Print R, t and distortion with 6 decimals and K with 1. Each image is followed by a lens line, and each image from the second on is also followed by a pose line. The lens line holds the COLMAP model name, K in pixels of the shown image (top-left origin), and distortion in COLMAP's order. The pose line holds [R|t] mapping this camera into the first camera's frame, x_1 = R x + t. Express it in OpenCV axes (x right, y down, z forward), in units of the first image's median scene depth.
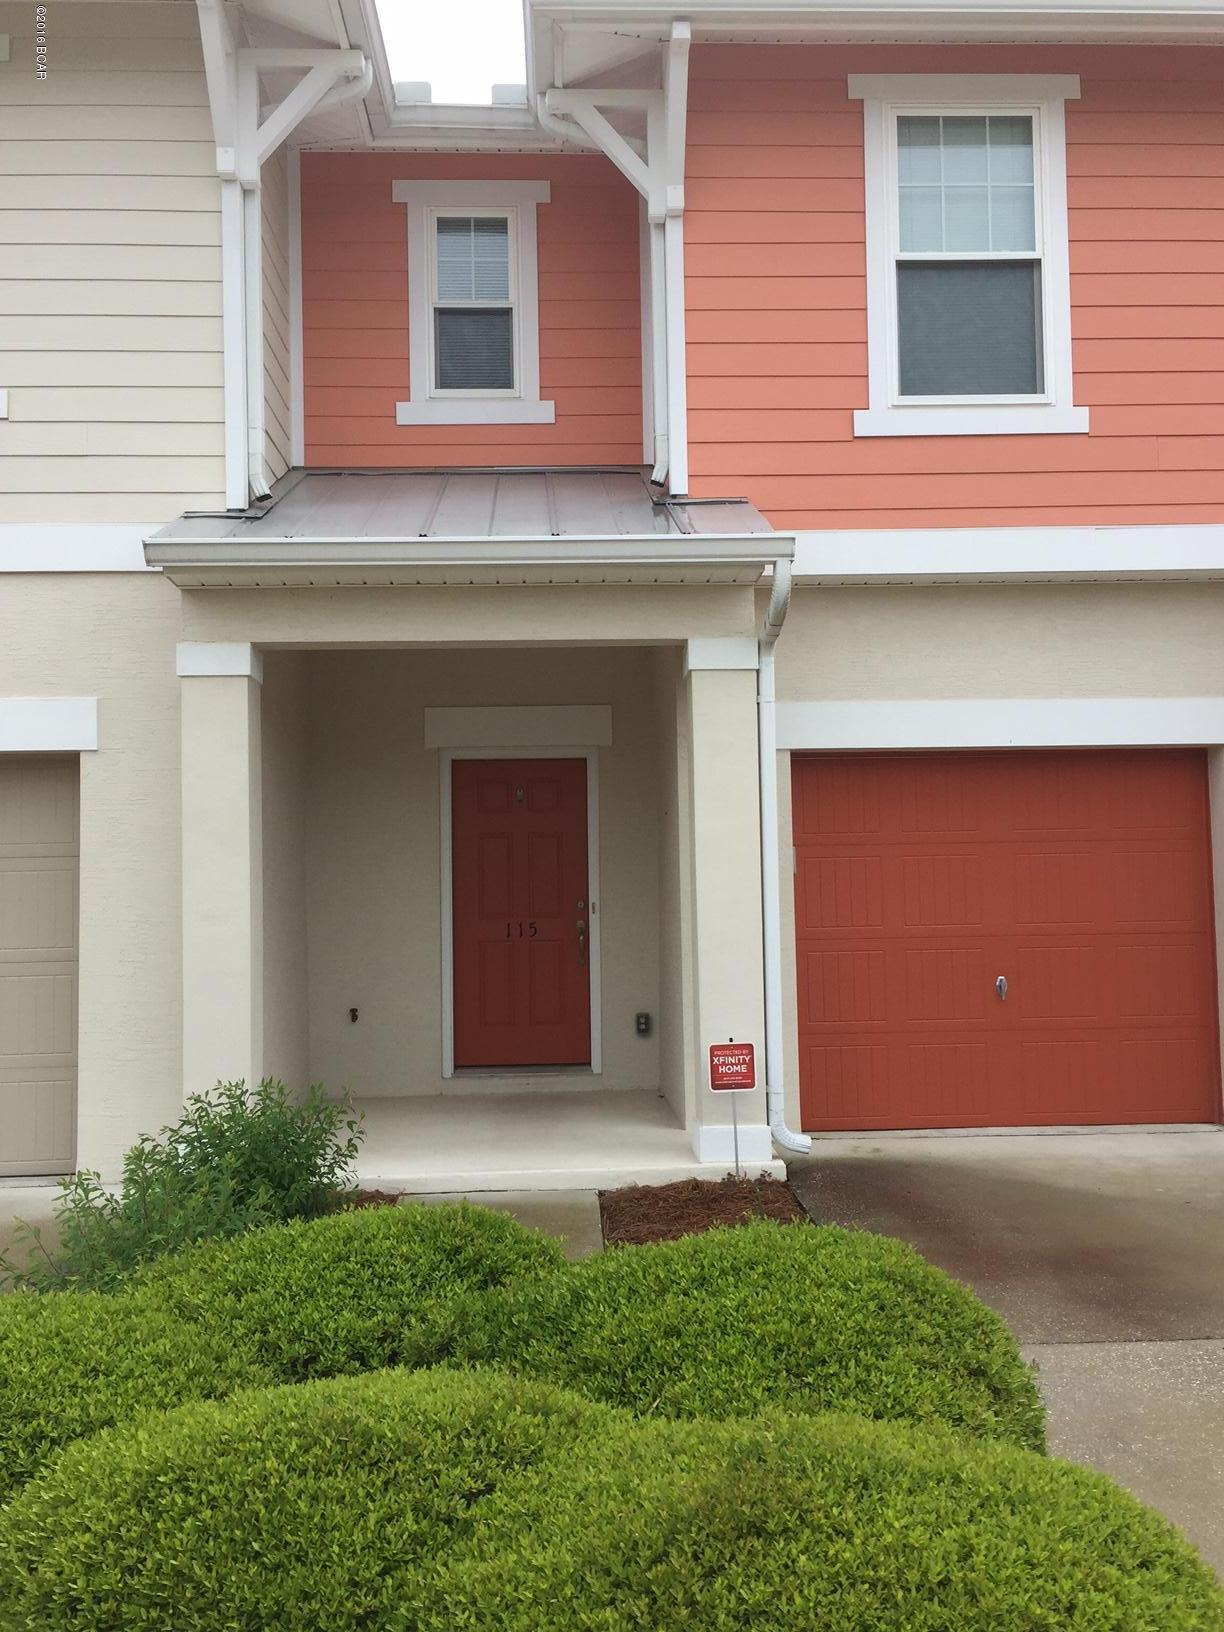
lens RADIAL K [[1461.4, 0, 603.1], [0, 1461.4, 824.3], [0, 0, 1]] dist [0.041388, -0.007992]
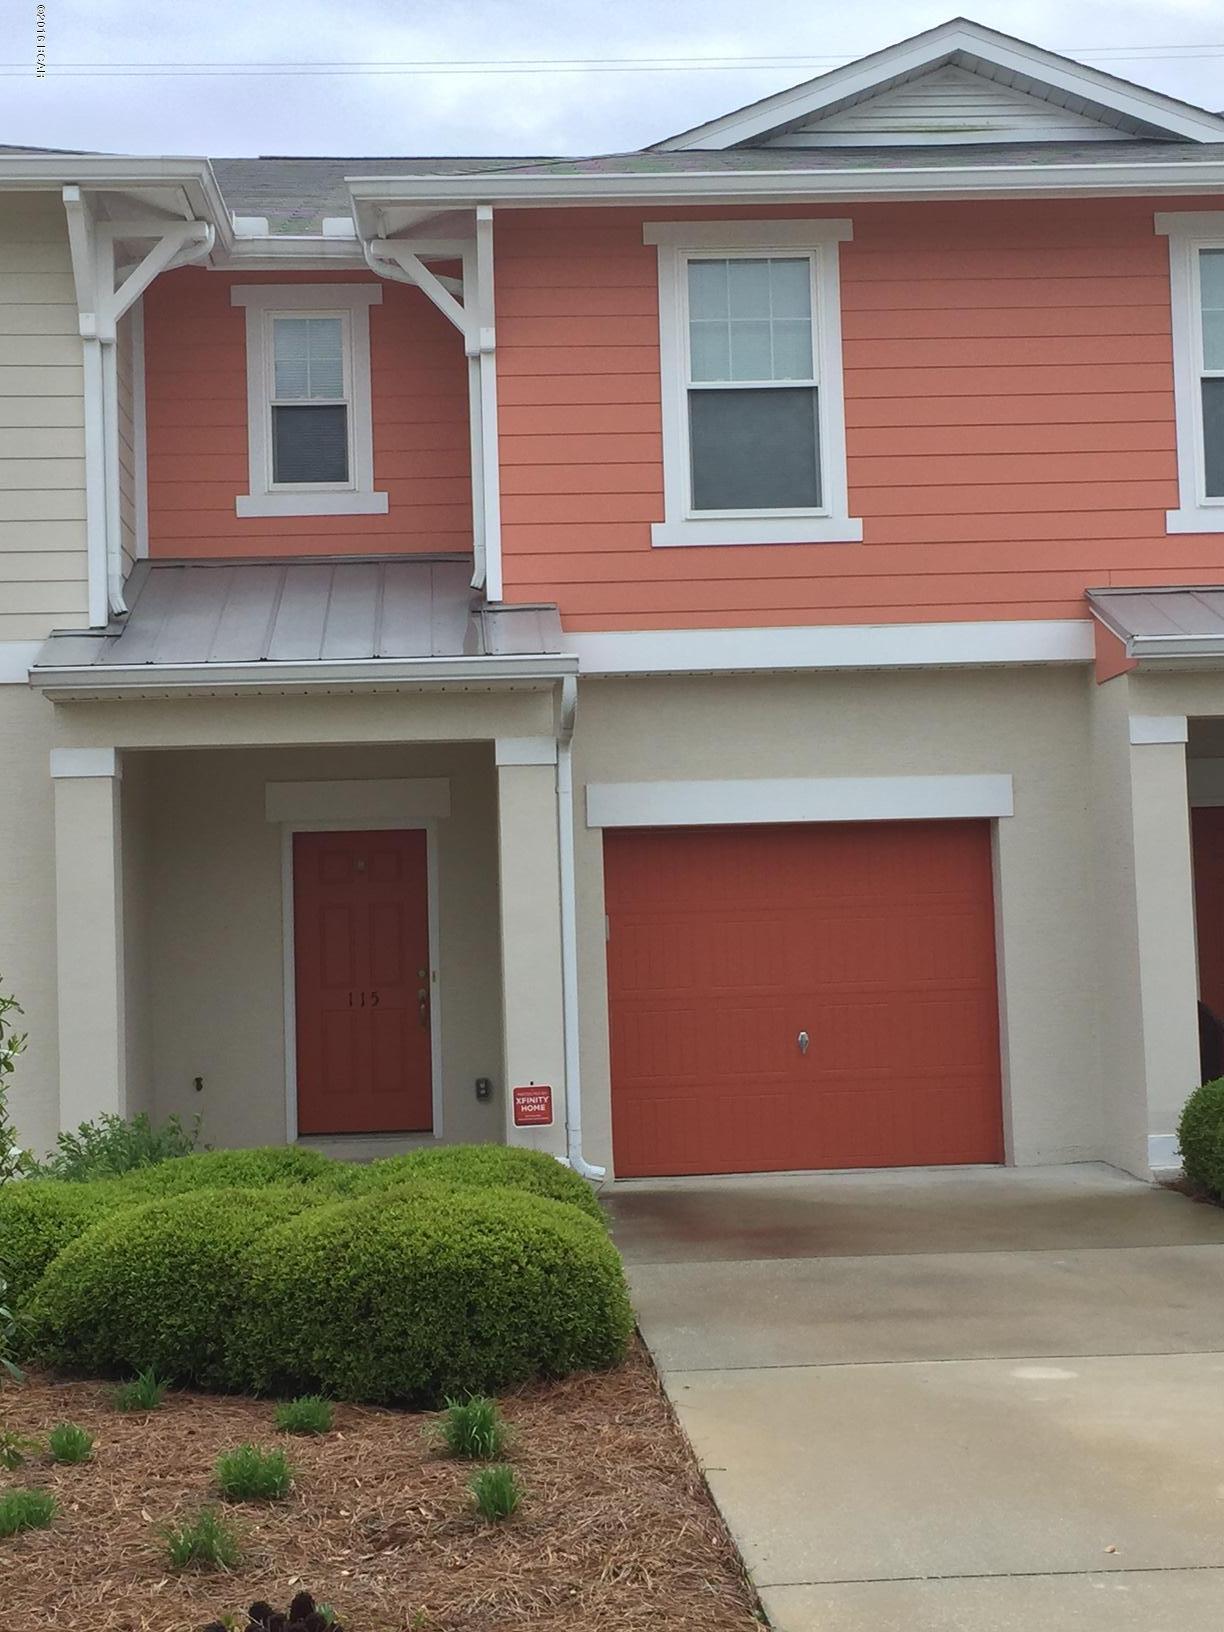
lens RADIAL K [[2291.7, 0, 621.2], [0, 2291.7, 811.7], [0, 0, 1]] dist [0.058750, 0.000000]
pose [[0.999384, -0.011696, 0.033095, 0.087592], [0.012452, 0.999664, -0.022748, -0.023870], [-0.032818, 0.023146, 0.999193, -0.731840]]
